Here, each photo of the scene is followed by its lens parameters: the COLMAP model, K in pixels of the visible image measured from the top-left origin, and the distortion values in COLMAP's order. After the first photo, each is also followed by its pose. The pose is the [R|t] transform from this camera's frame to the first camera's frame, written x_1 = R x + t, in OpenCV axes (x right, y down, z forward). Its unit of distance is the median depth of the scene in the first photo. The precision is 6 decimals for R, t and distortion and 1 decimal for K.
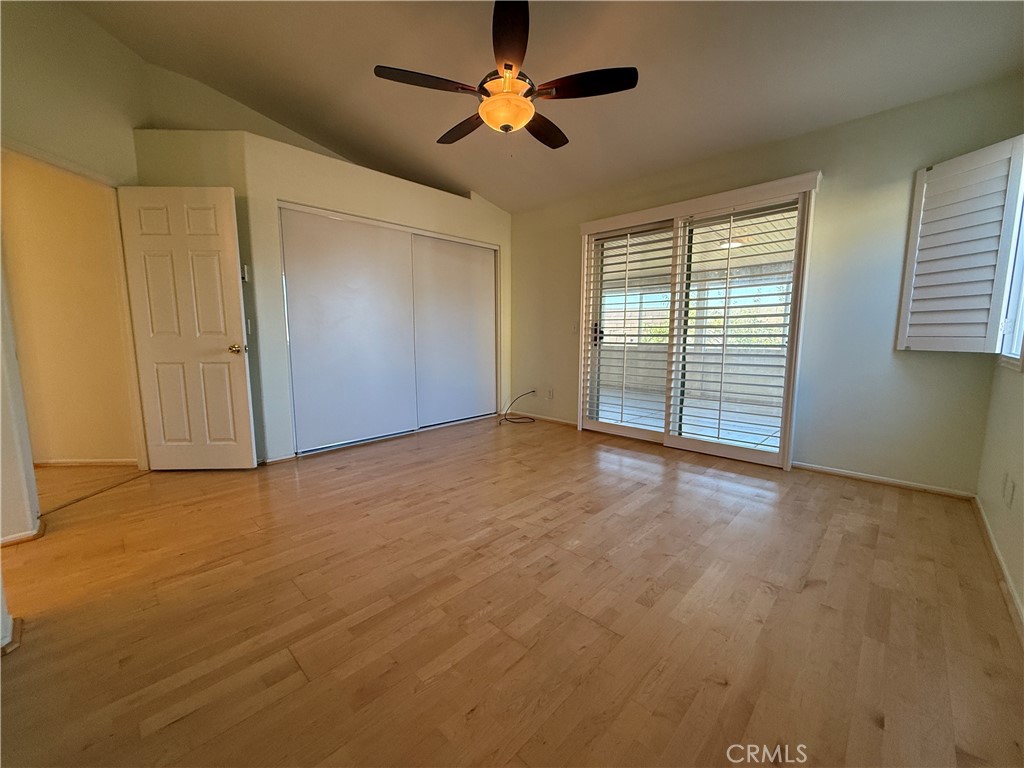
lens RADIAL K [[409.0, 0, 511.1], [0, 409.0, 386.4], [0, 0, 1]] dist [0.000706, 0.000042]
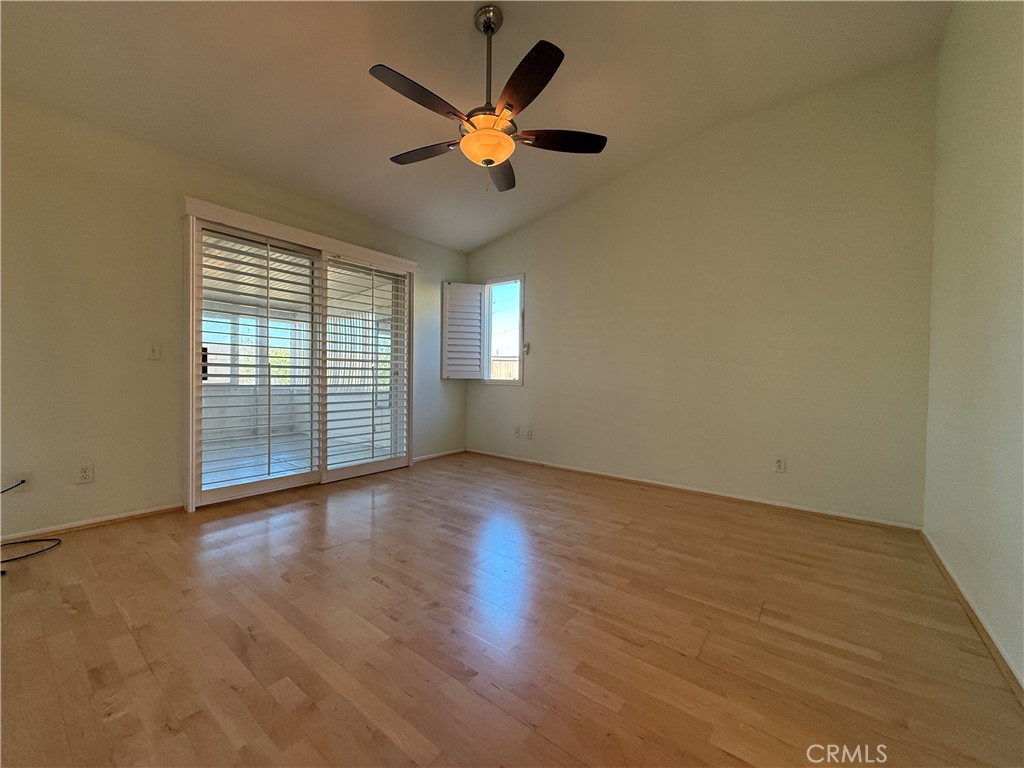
lens RADIAL K [[409.0, 0, 508.0], [0, 409.0, 384.4], [0, 0, 1]] dist [0.000706, 0.000042]
pose [[-0.106079, -0.021723, 0.994120, -0.793433], [0.112968, 0.993025, 0.033753, -0.085765], [-0.987920, 0.115884, -0.102885, 0.852077]]
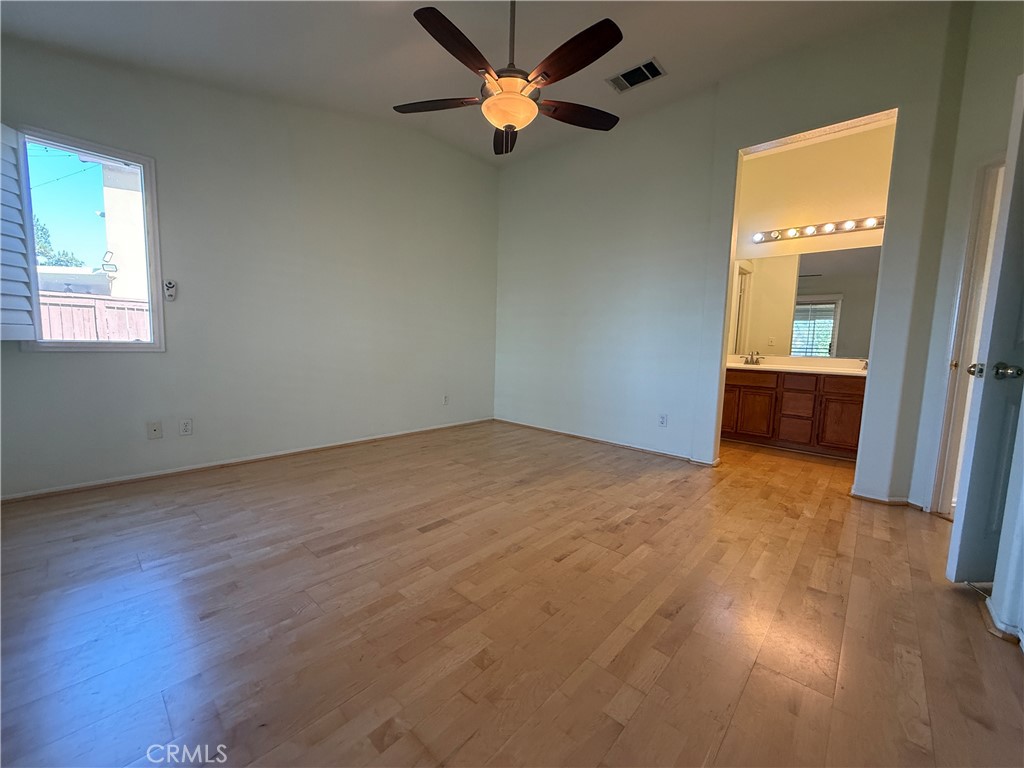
lens RADIAL K [[409.0, 0, 511.3], [0, 409.0, 383.5], [0, 0, 1]] dist [0.000706, 0.000042]
pose [[-0.999381, -0.019381, -0.029346, -0.001289], [-0.025573, 0.973307, 0.228079, -0.189789], [0.024143, 0.228688, -0.973200, 1.607916]]
